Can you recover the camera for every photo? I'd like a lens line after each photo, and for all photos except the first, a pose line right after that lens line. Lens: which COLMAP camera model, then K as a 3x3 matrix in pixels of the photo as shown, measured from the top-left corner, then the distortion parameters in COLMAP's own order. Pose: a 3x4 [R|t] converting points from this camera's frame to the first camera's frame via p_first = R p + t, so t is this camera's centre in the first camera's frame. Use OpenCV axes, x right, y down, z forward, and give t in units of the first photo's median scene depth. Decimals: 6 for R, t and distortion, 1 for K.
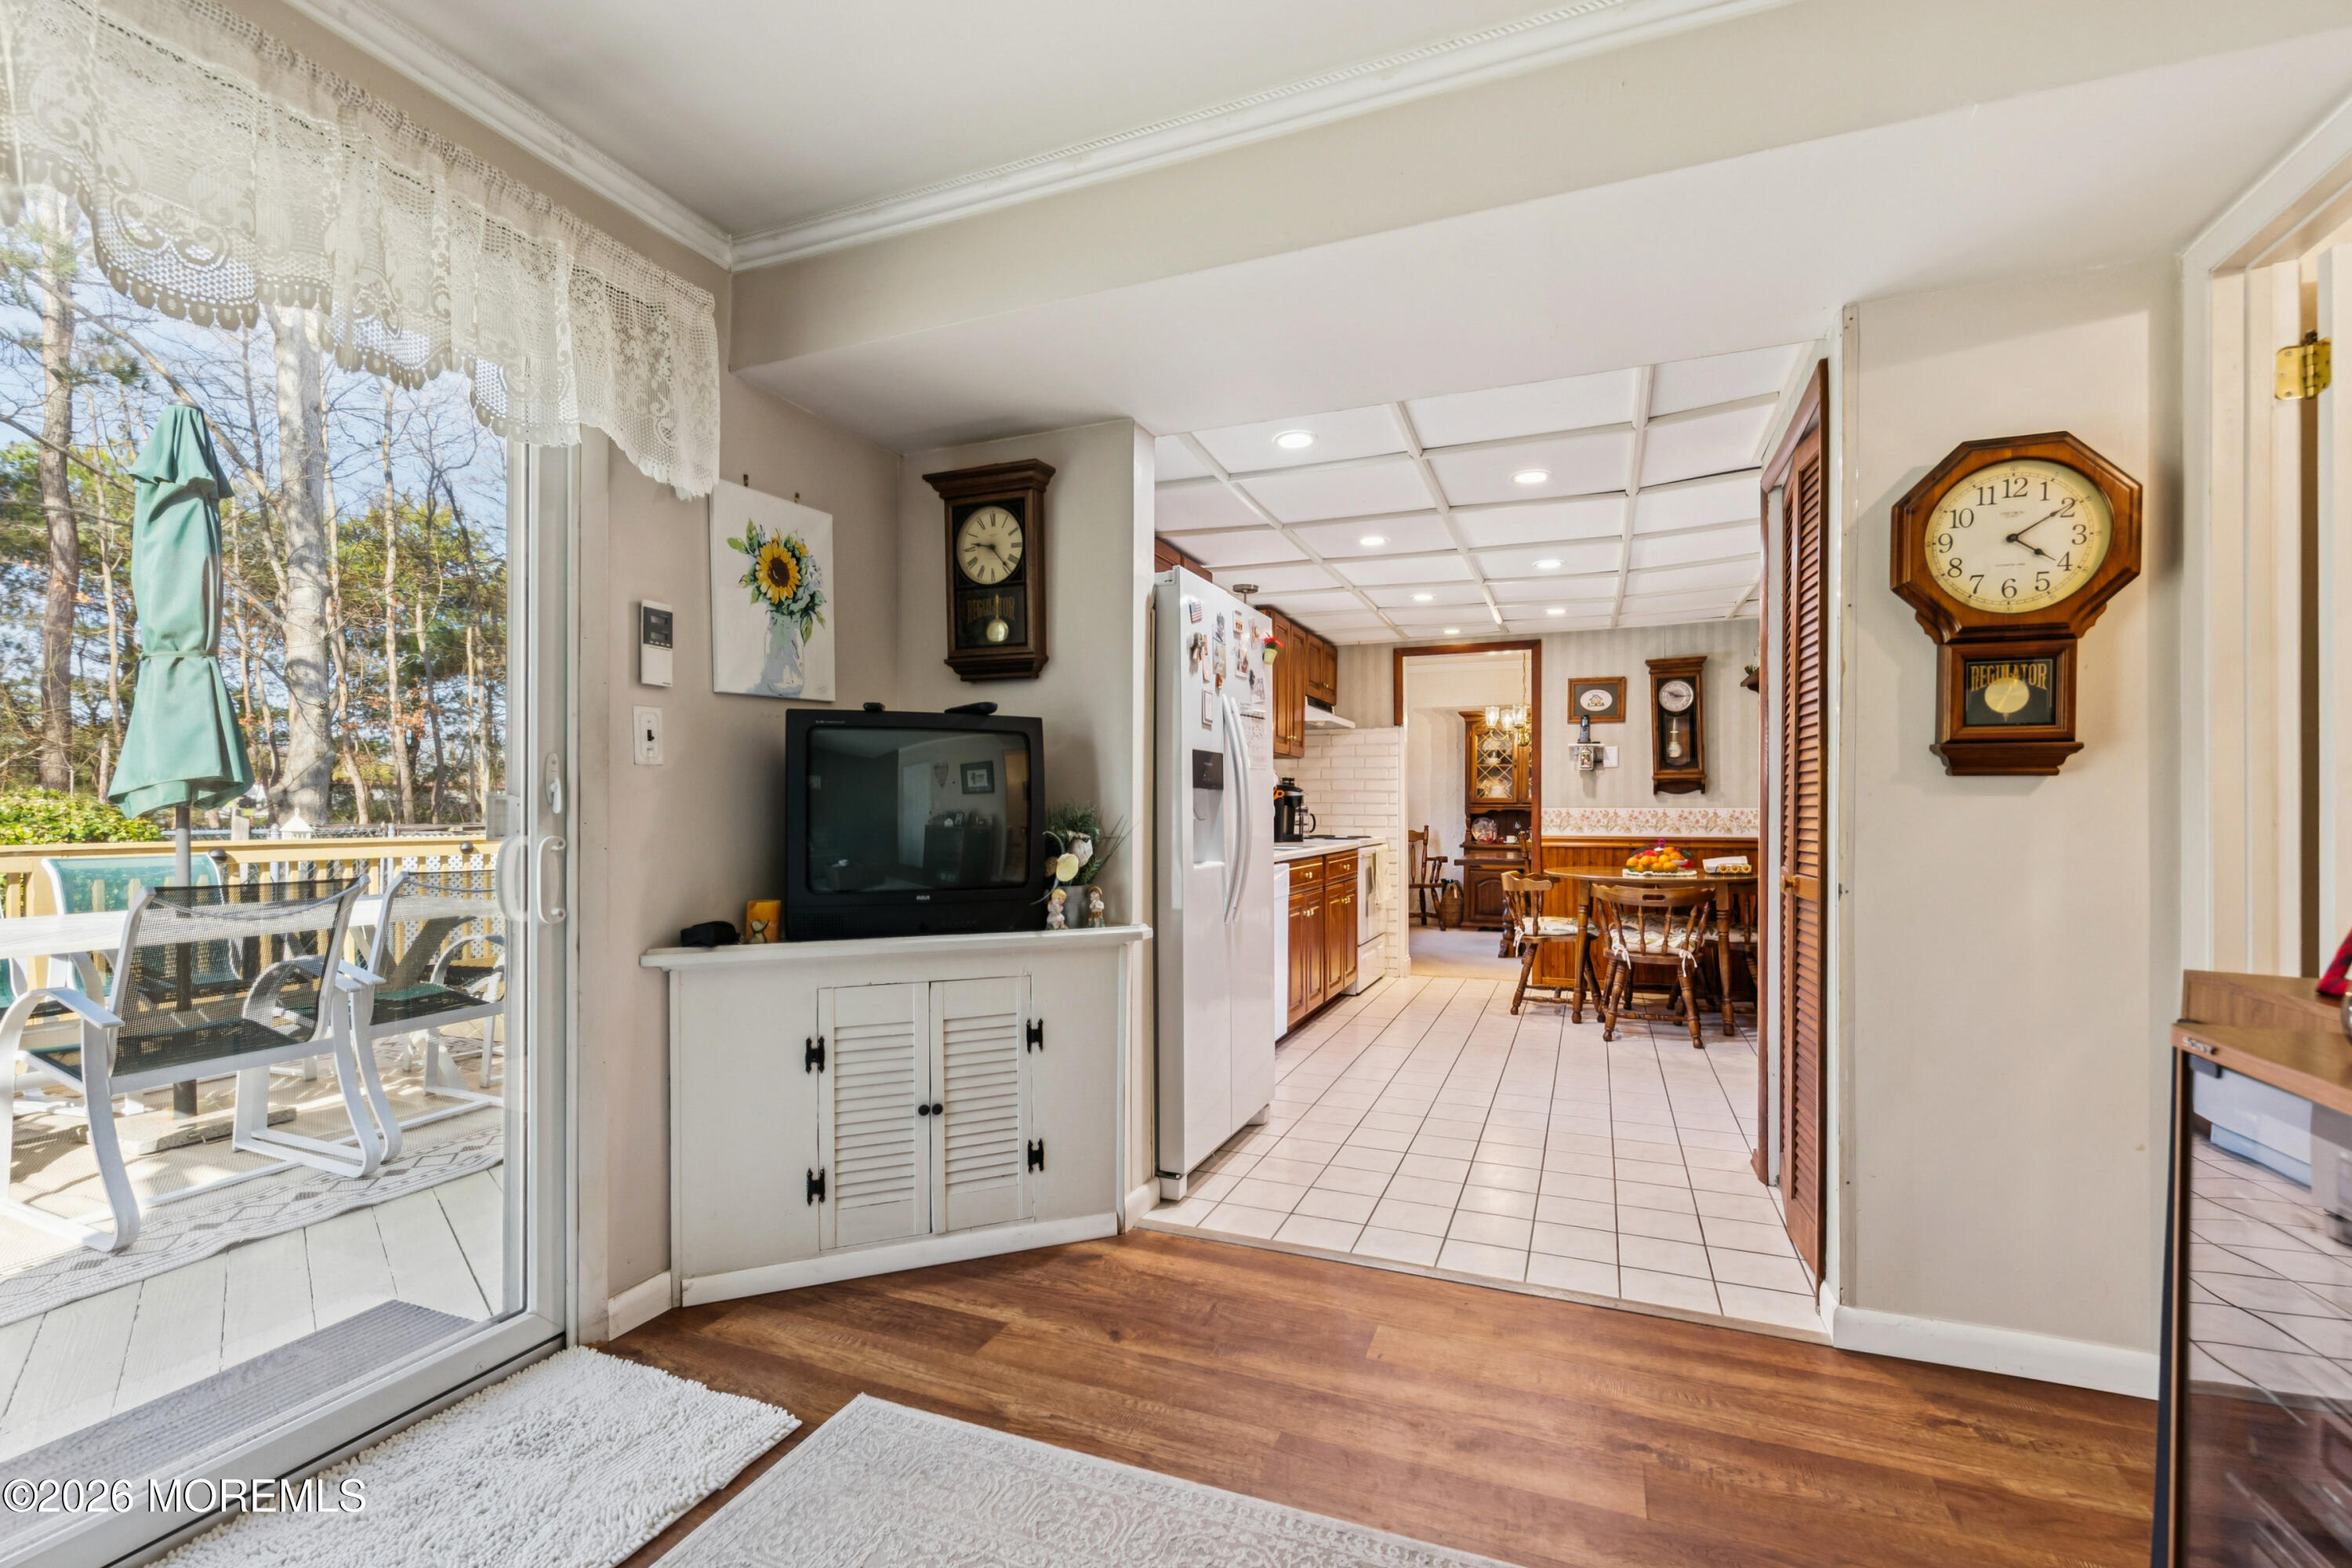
lens RADIAL K [[1022.3, 0, 1190.7], [0, 1022.3, 800.1], [0, 0, 1]] dist [-0.000585, 0.000225]
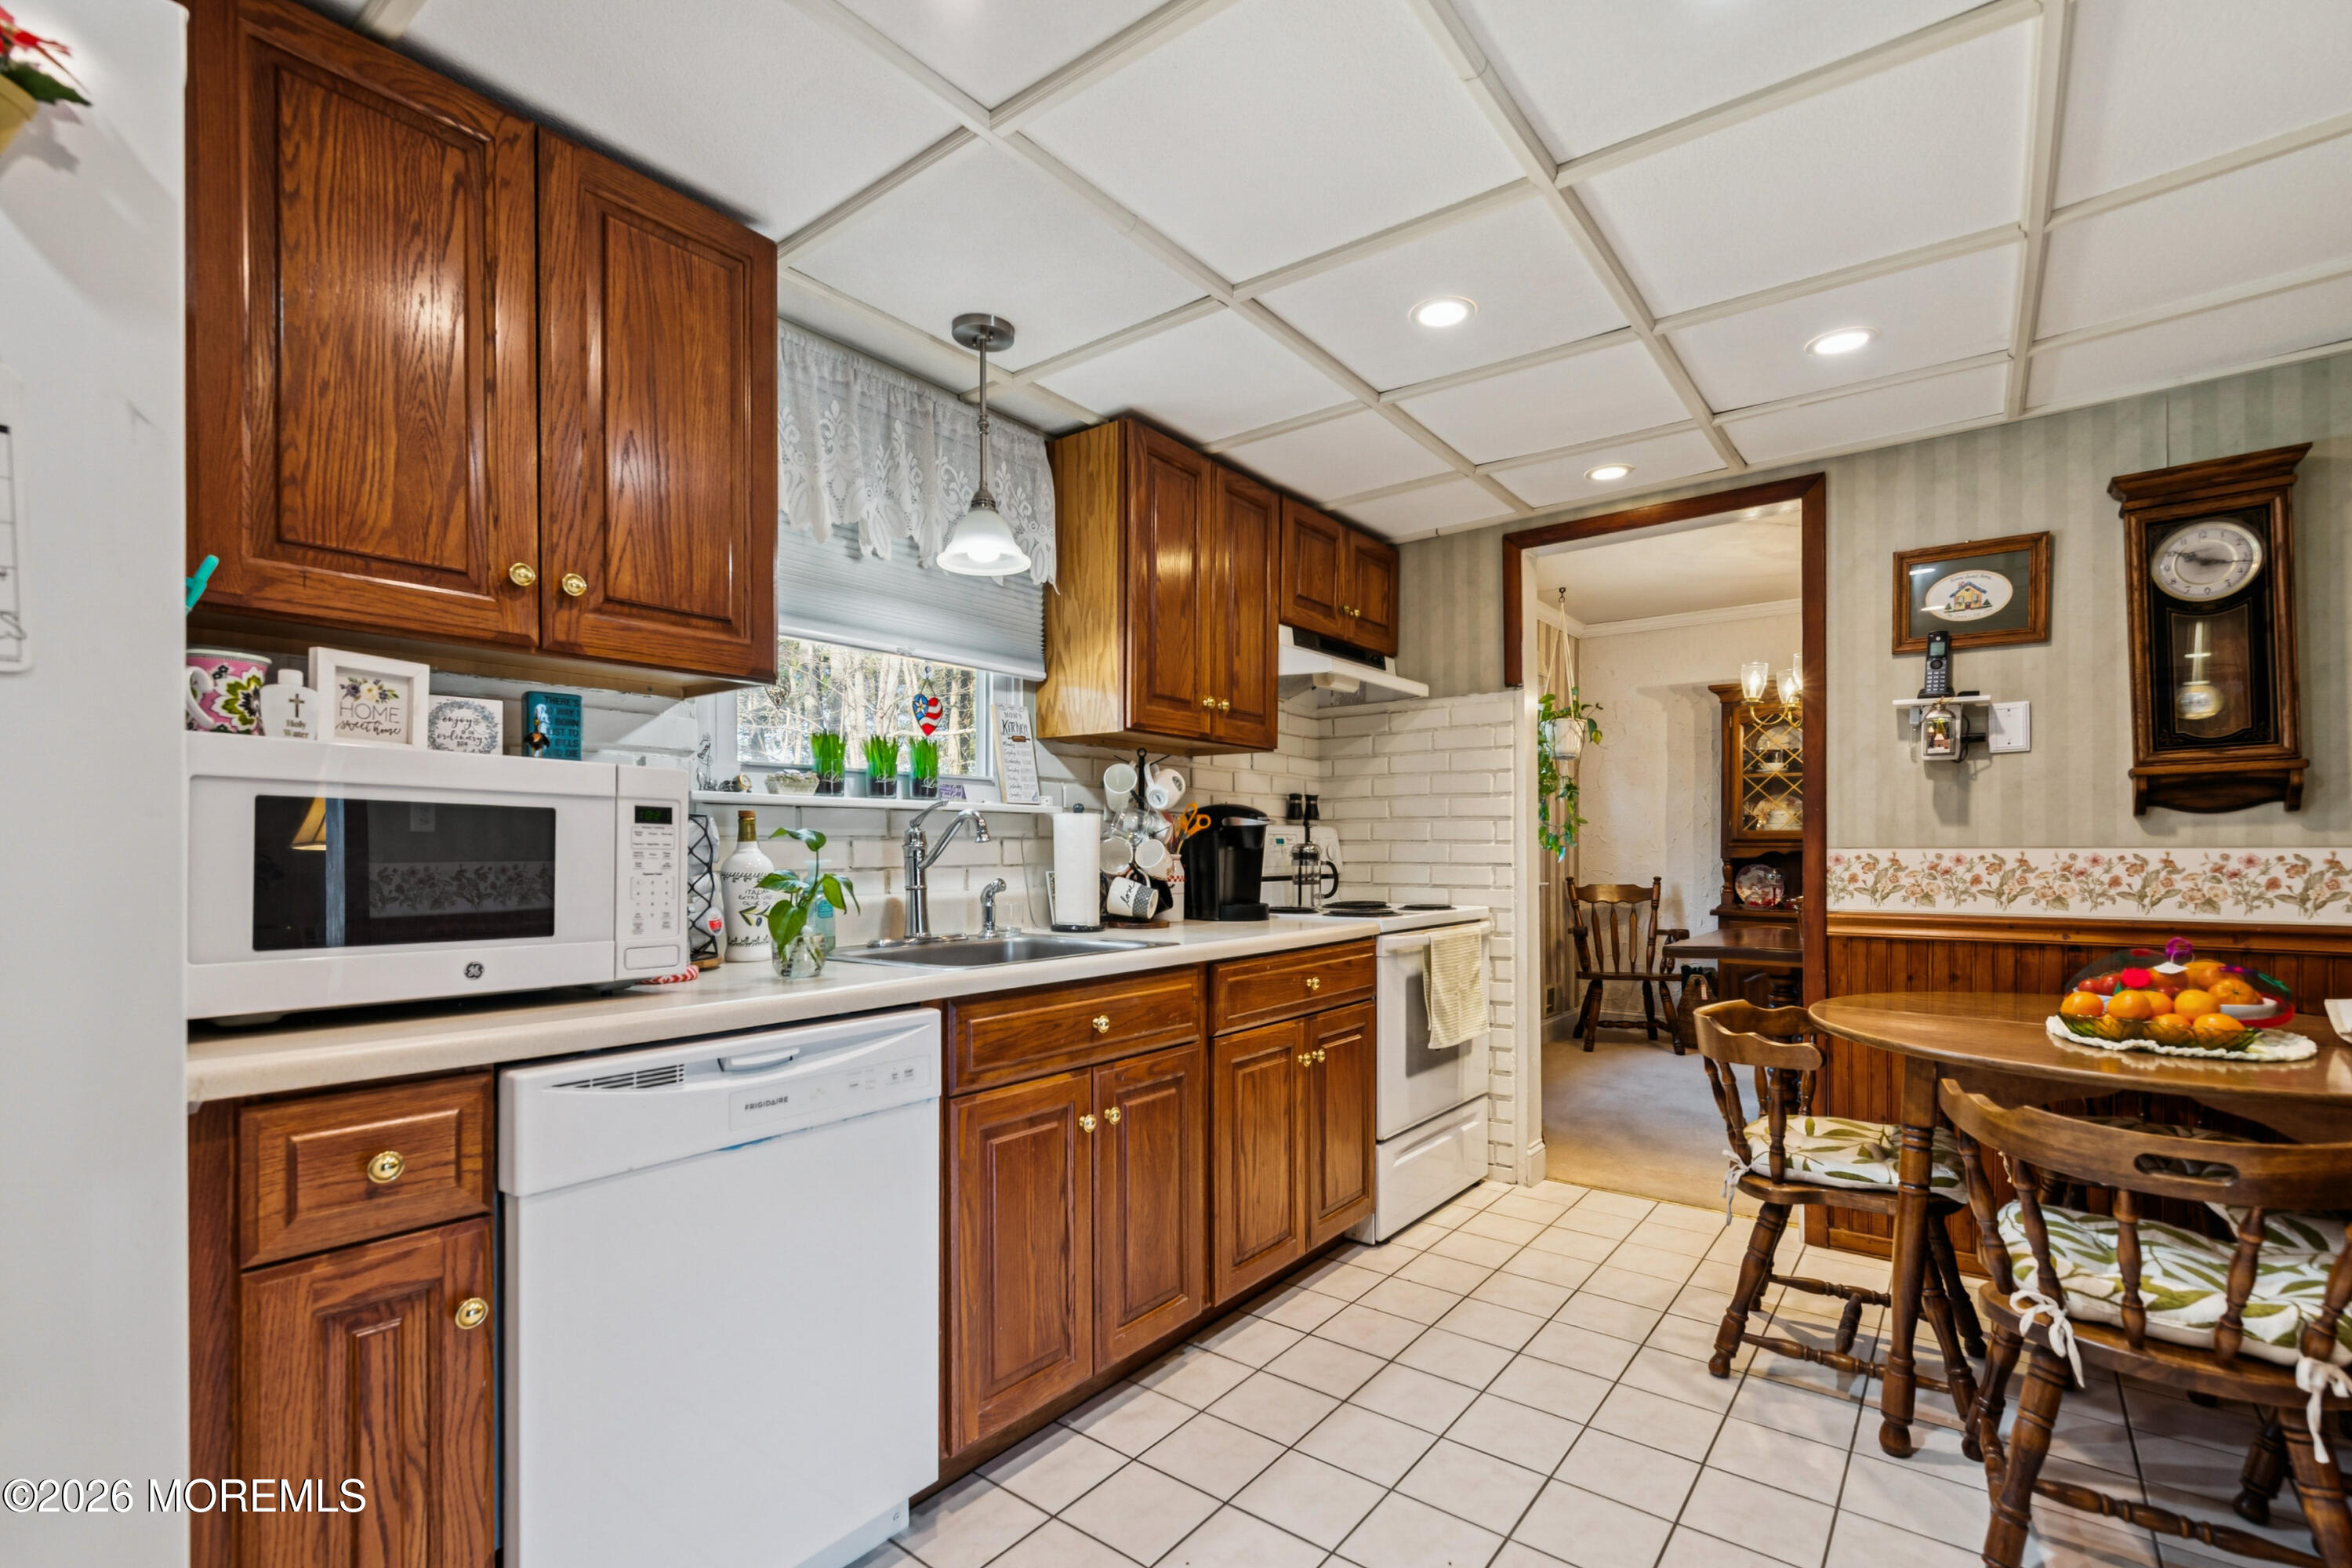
lens RADIAL K [[1047.3, 0, 1180.1], [0, 1047.3, 845.4], [0, 0, 1]] dist [-0.000055, -0.000439]
pose [[0.960101, -0.003717, -0.279630, 0.207604], [0.005077, 0.999979, 0.004138, 0.002759], [0.279609, -0.005392, 0.960099, 0.500006]]
